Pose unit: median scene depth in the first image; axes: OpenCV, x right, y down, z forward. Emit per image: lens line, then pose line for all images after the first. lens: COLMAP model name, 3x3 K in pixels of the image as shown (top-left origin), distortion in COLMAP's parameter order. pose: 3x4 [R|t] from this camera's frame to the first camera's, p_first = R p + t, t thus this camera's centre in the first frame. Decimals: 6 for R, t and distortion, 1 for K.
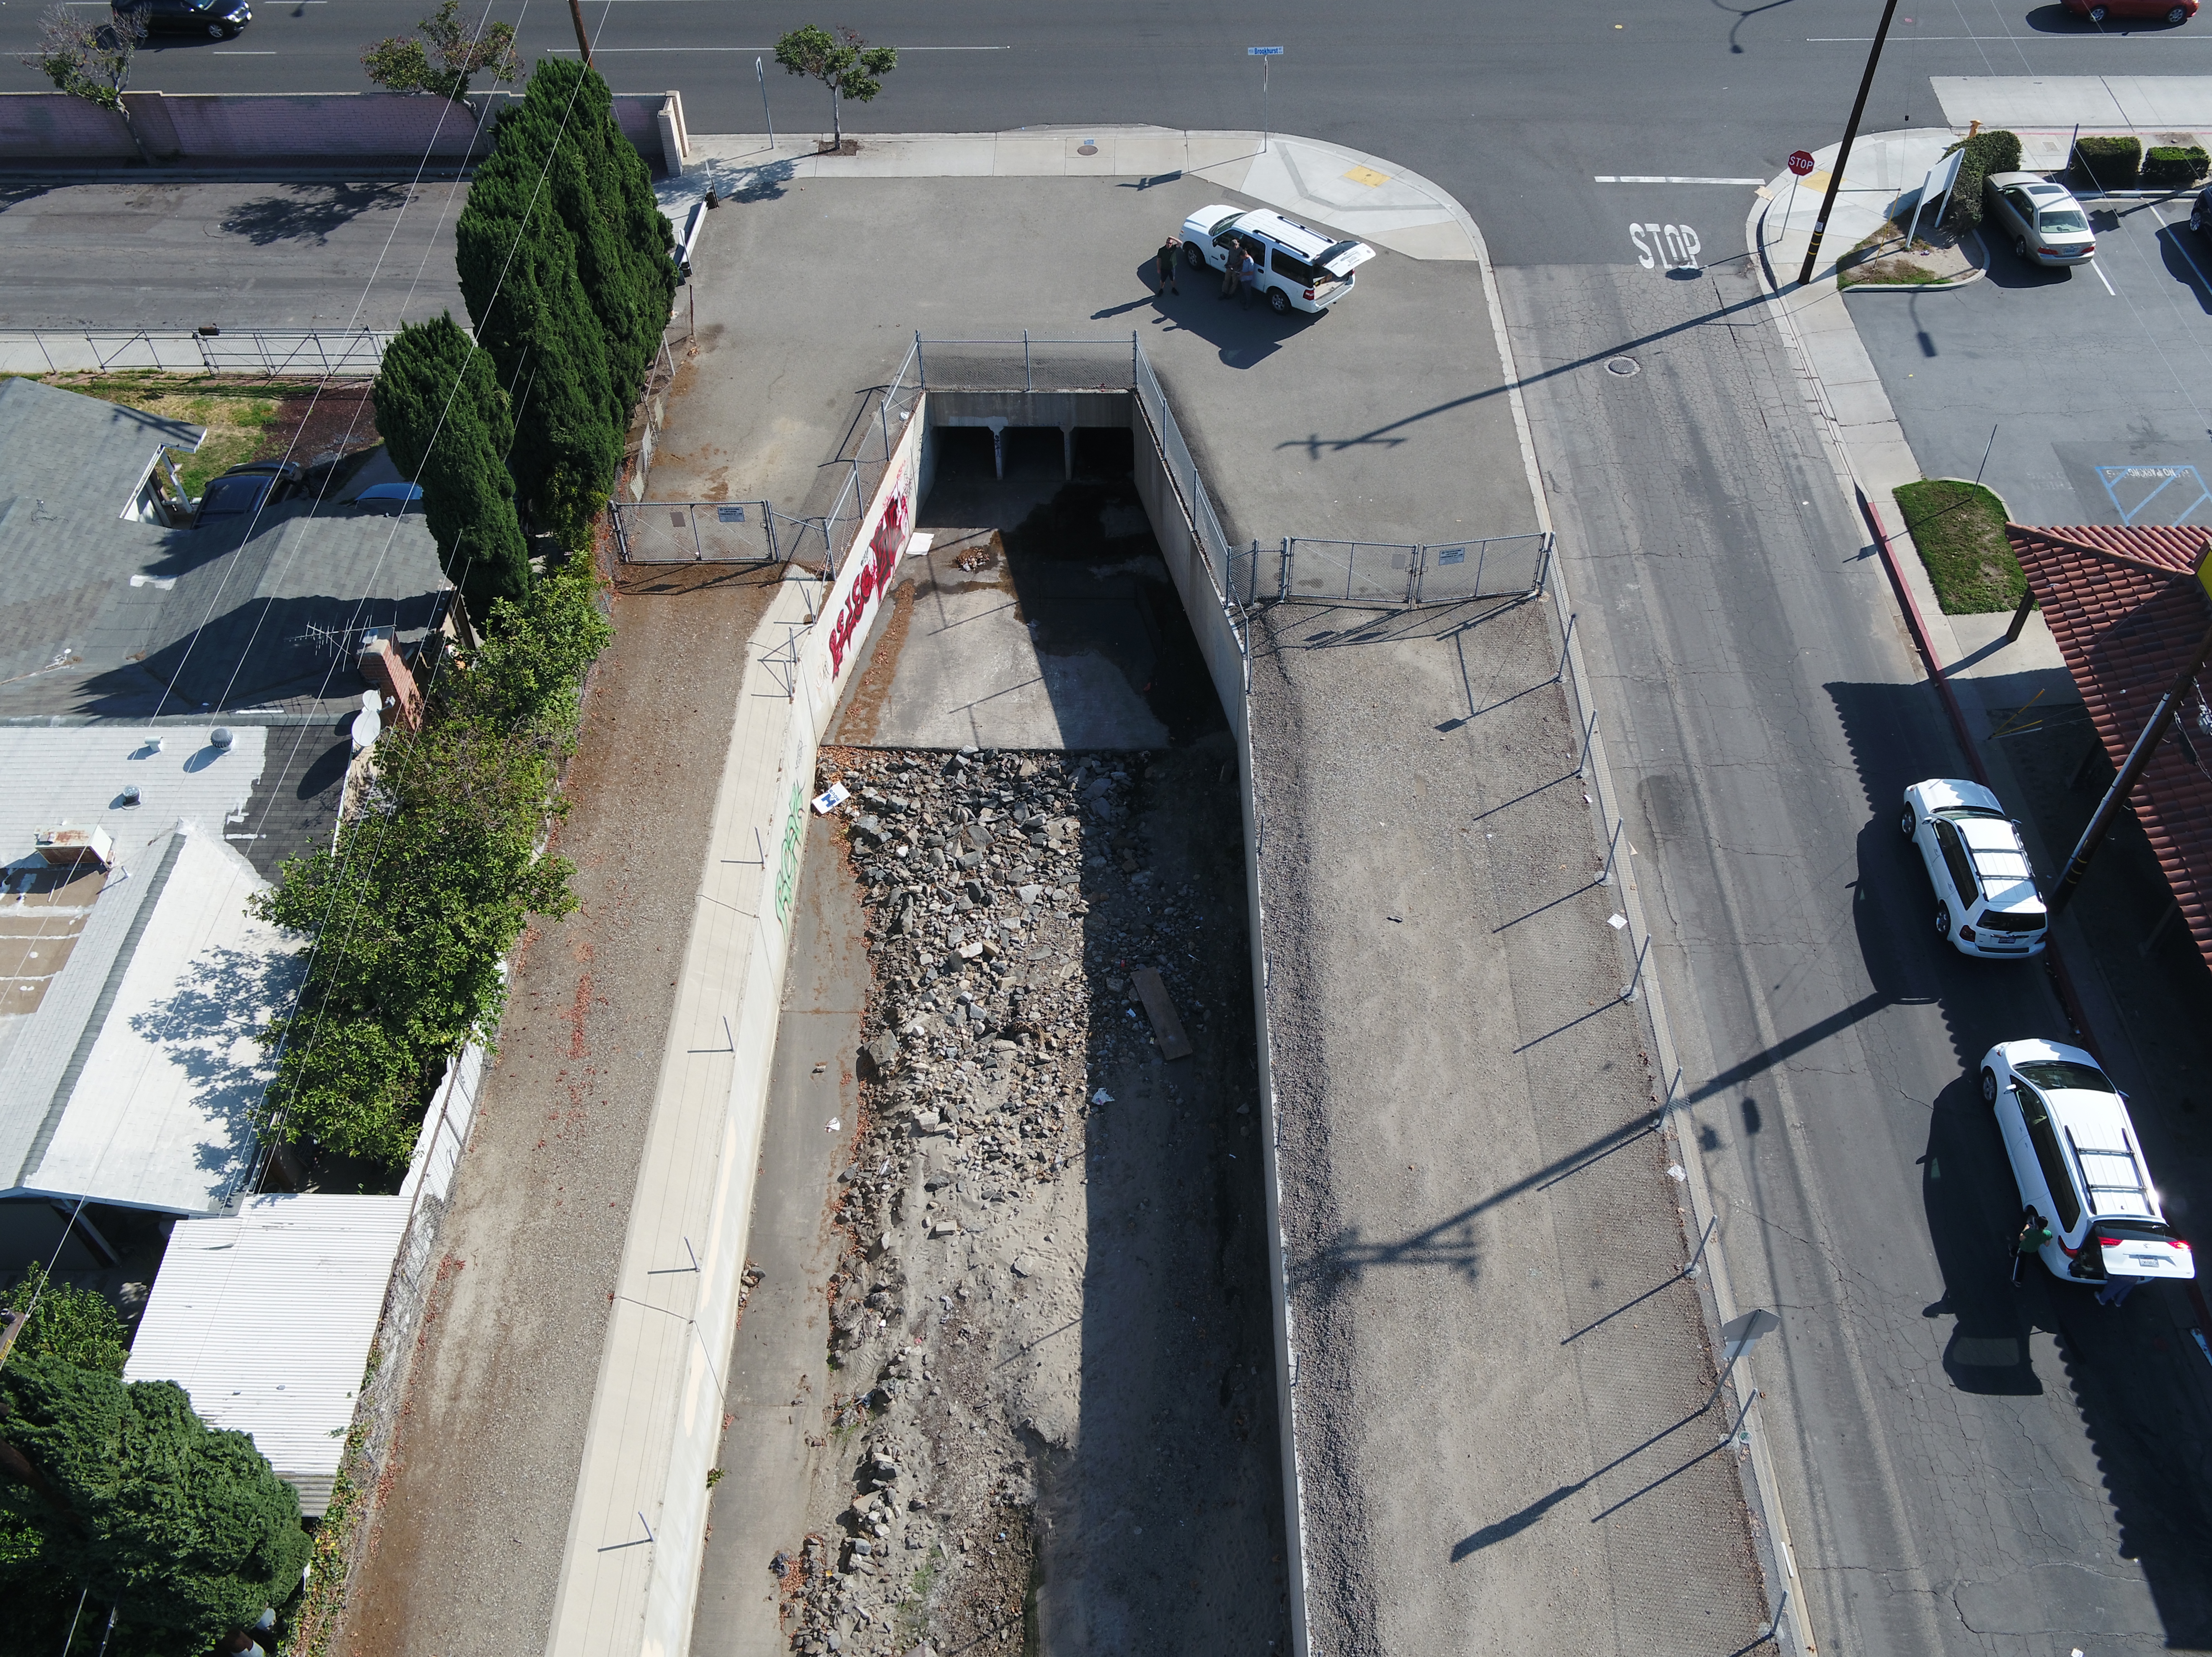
lens RADIAL K [[1909.0, 0, 1096.4], [0, 1909.0, 825.8], [0, 0, 1]] dist [0.006023, -0.003854]
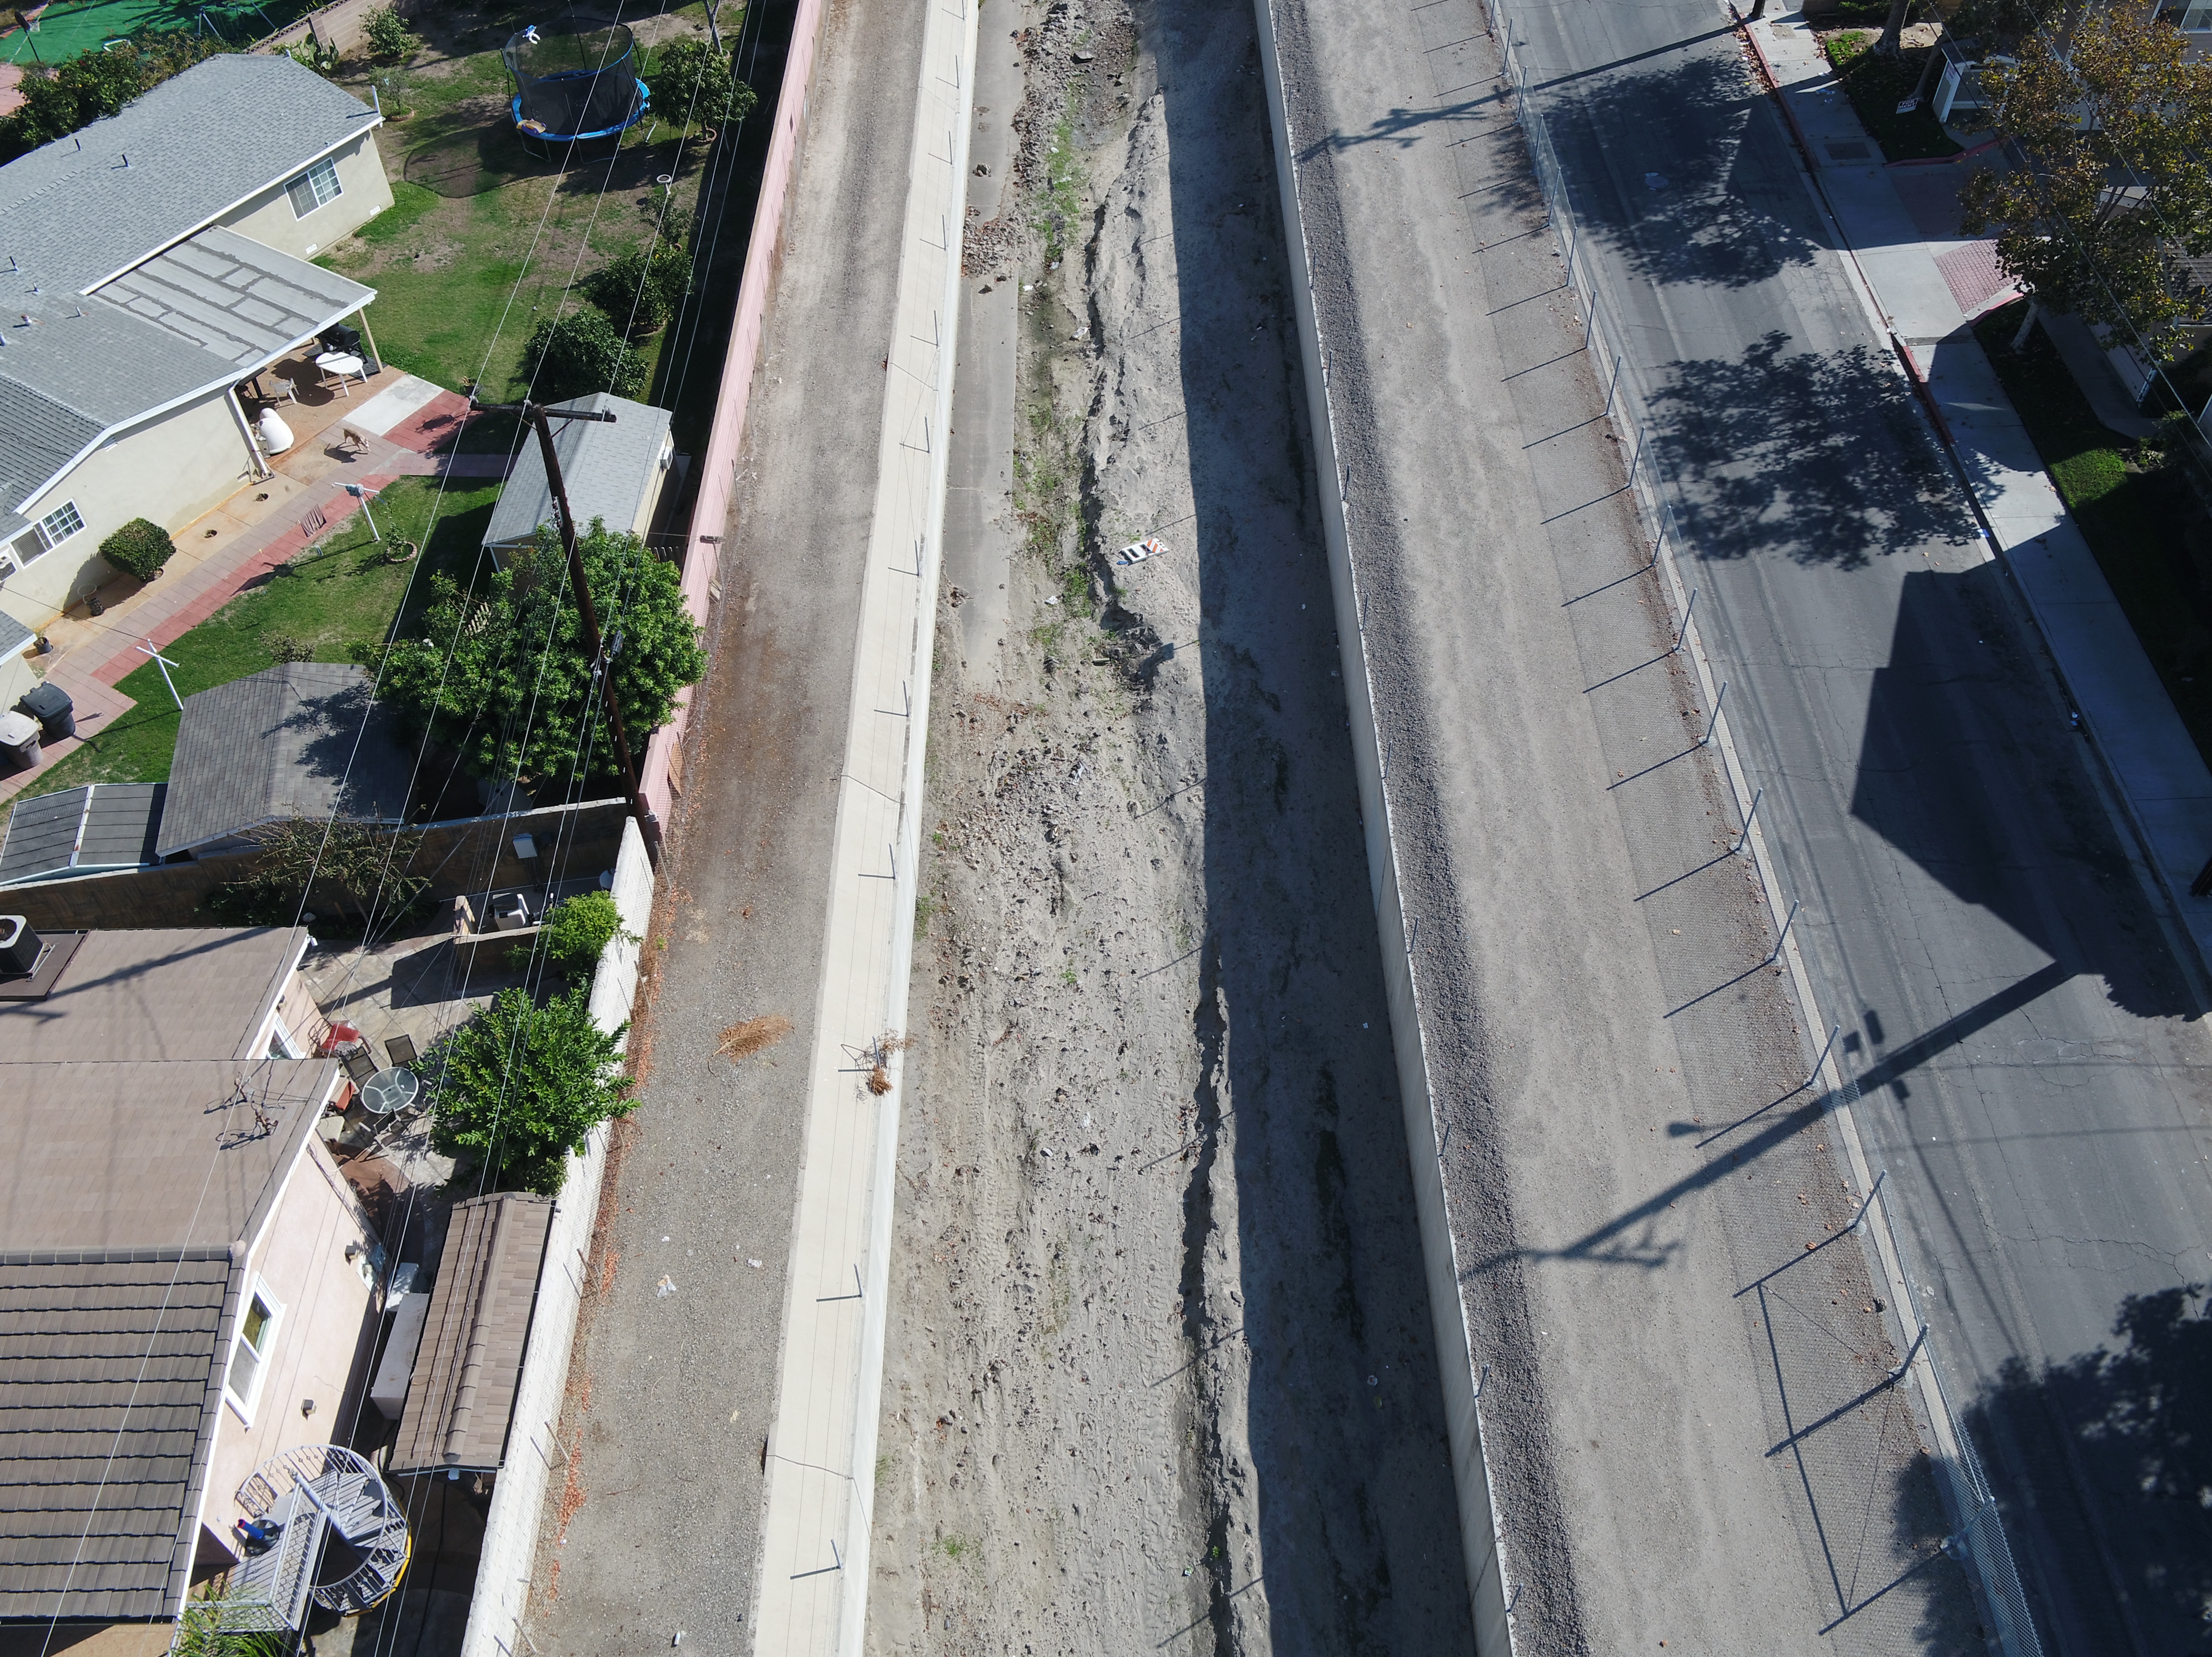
lens RADIAL K [[1923.2, 0, 1092.5], [0, 1923.2, 827.9], [0, 0, 1]] dist [0.009845, -0.010677]
pose [[0.999897, -0.004970, 0.013442, -0.085744], [0.004964, 0.999988, 0.000505, 0.952349], [-0.013444, -0.000438, 0.999910, -0.847805]]
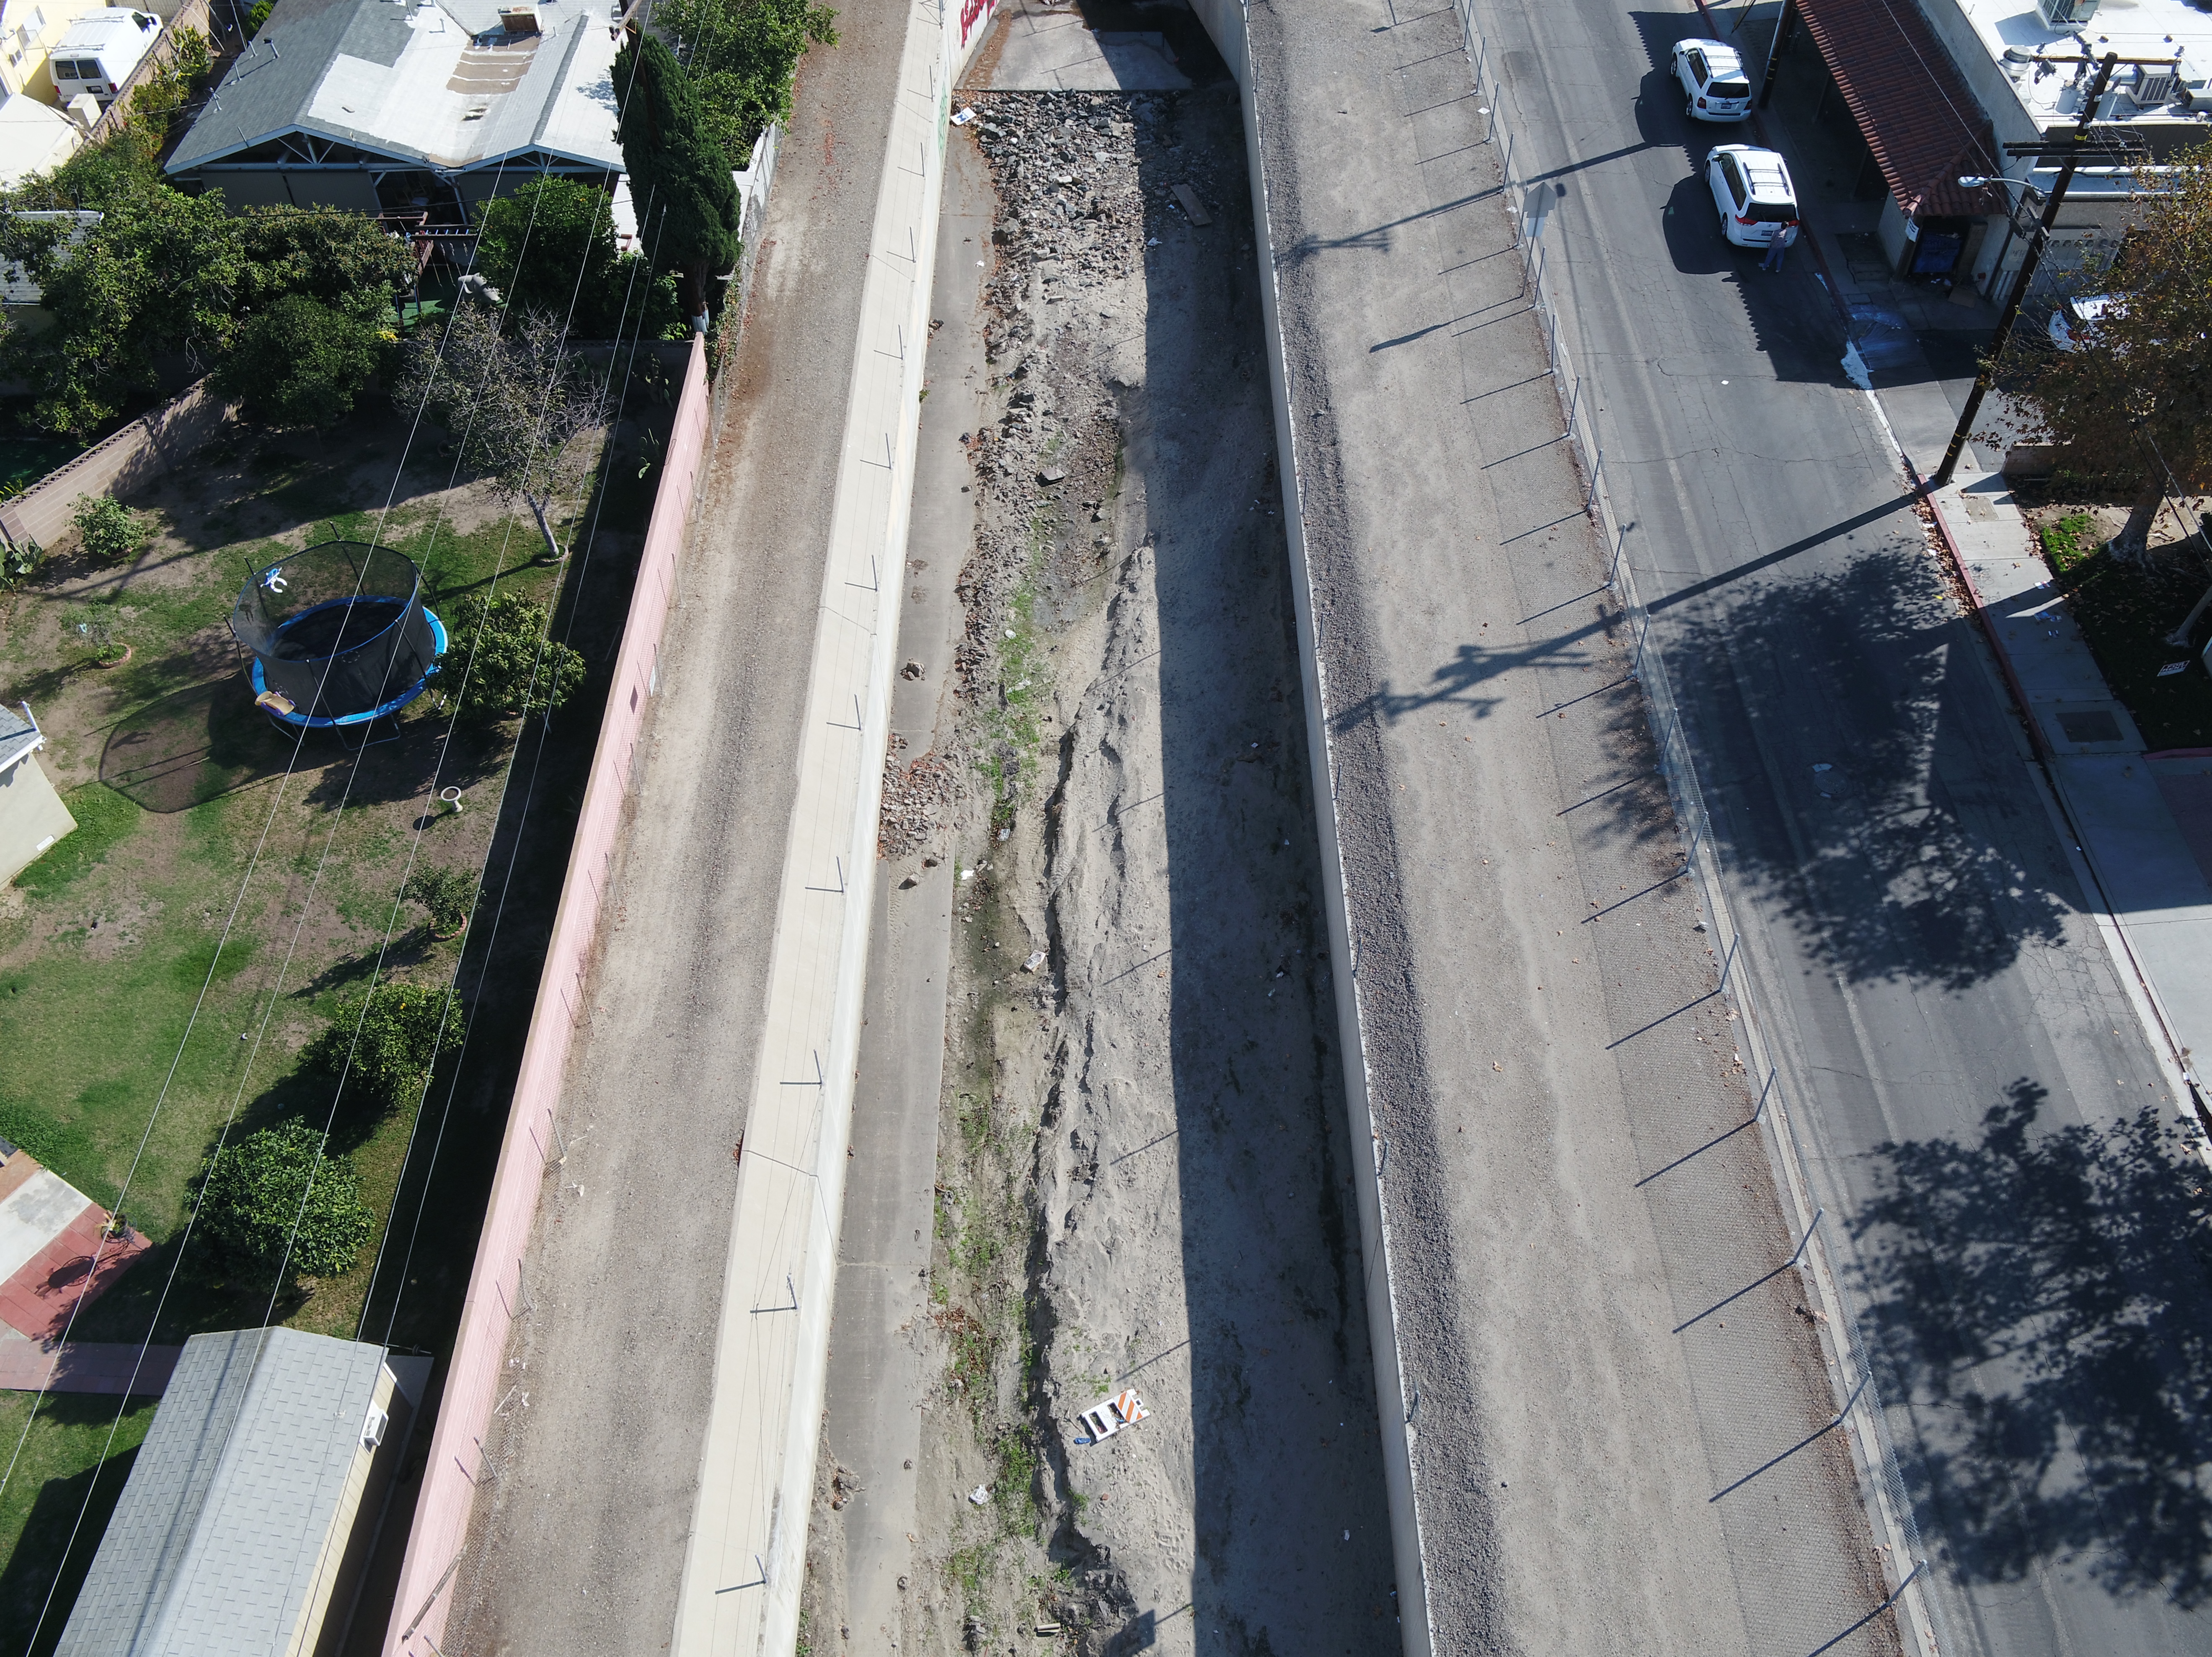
lens RADIAL K [[1909.0, 0, 1096.4], [0, 1909.0, 825.8], [0, 0, 1]] dist [0.006023, -0.003854]
pose [[0.999948, -0.001673, 0.010040, -0.053238], [0.001654, 0.999997, 0.001874, 0.541553], [-0.010043, -0.001857, 0.999948, -0.484794]]
